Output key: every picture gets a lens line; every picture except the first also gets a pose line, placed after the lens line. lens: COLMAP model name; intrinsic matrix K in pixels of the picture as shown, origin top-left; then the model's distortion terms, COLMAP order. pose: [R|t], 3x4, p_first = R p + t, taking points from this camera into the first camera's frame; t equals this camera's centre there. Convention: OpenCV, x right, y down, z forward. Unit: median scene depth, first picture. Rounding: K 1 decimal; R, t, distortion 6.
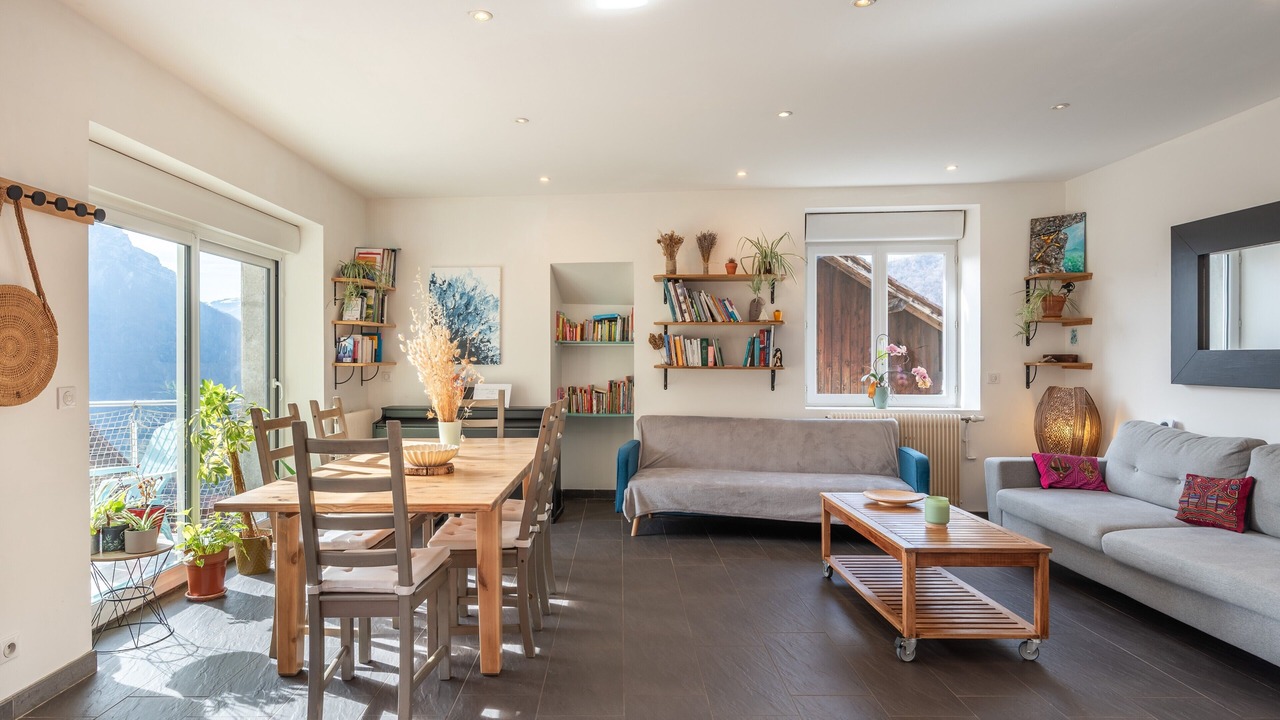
lens RADIAL K [[698.3, 0, 637.1], [0, 698.3, 356.3], [0, 0, 1]] dist [-0.000138, -0.000219]
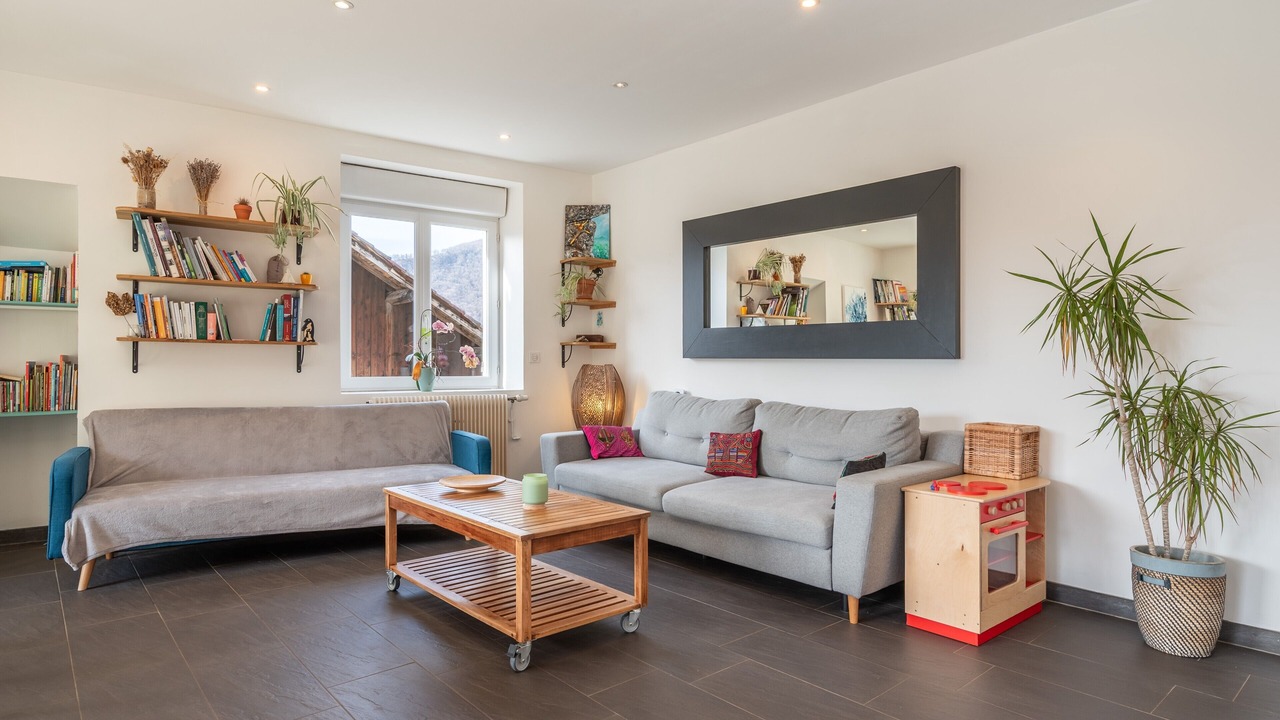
lens RADIAL K [[698.3, 0, 637.1], [0, 698.3, 356.3], [0, 0, 1]] dist [-0.000138, -0.000219]
pose [[0.765946, 0.002754, 0.642899, -0.025591], [-0.003885, 0.999992, 0.000345, 0.030112], [-0.642893, -0.002762, 0.765951, 0.140234]]
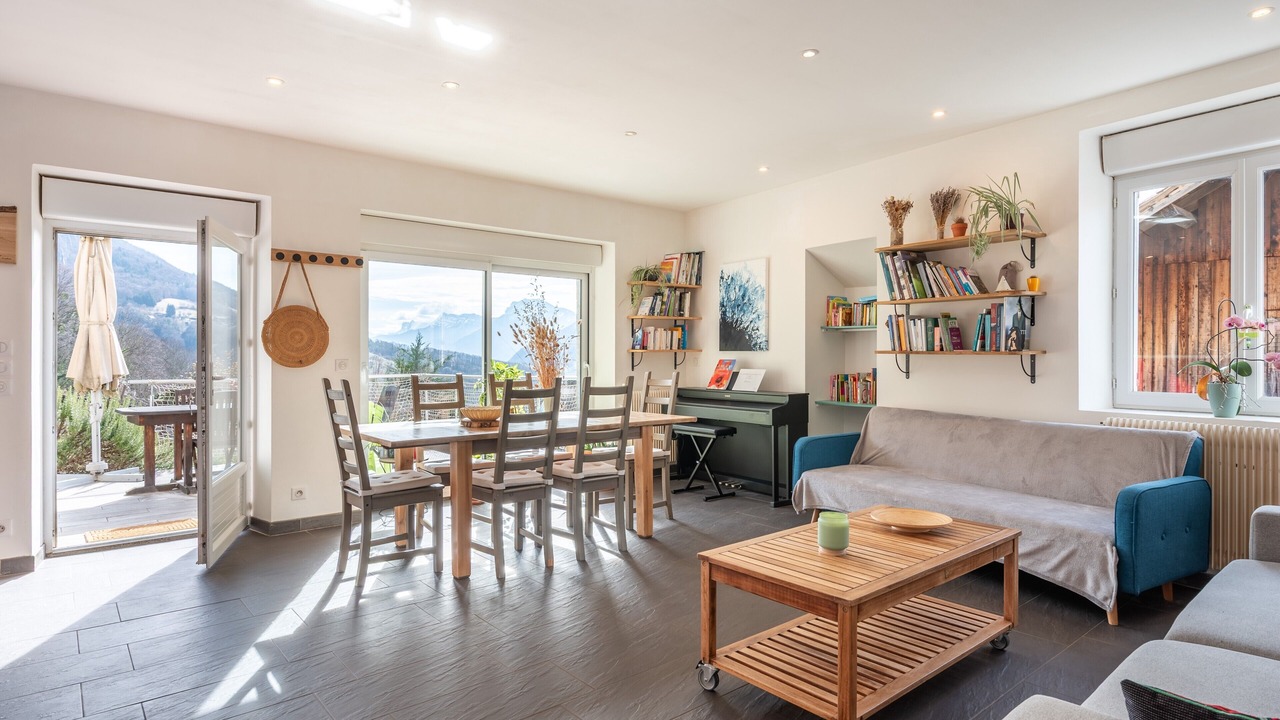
lens RADIAL K [[712.8, 0, 665.7], [0, 712.8, 358.1], [0, 0, 1]] dist [0.004195, 0.000691]
pose [[0.644027, 0.001265, -0.765001, 0.553068], [0.004246, 0.999977, 0.005228, 0.016785], [0.764991, -0.006615, 0.644008, 0.210692]]
